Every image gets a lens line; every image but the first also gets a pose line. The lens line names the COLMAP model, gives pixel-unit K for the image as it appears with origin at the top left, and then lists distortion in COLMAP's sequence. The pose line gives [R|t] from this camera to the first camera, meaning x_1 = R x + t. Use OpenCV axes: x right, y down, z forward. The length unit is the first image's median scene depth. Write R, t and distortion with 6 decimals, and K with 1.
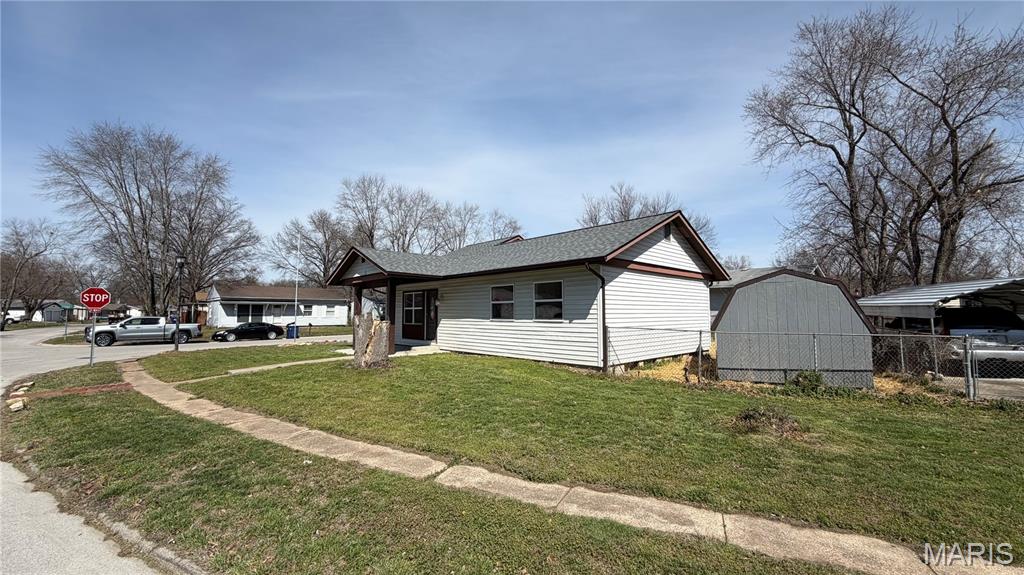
lens RADIAL K [[405.8, 0, 512.0], [0, 405.8, 287.5], [0, 0, 1]] dist [0.001572, 0.000262]
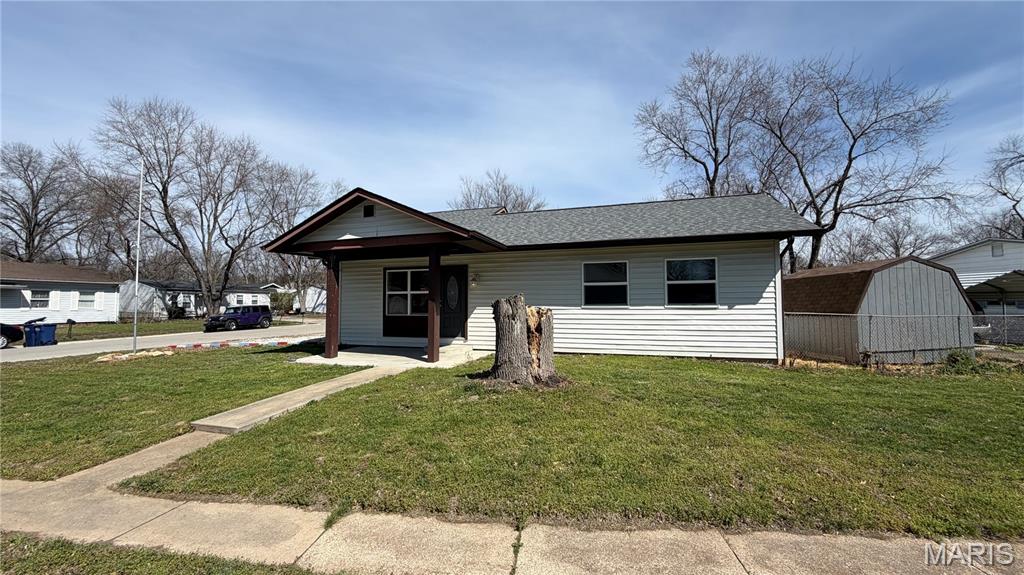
lens RADIAL K [[405.8, 0, 512.0], [0, 405.8, 287.5], [0, 0, 1]] dist [0.001572, 0.000262]
pose [[0.881791, 0.018900, 0.471262, -0.406587], [-0.028034, 0.999530, 0.012369, 0.029043], [-0.470807, -0.024118, 0.881906, 0.303449]]
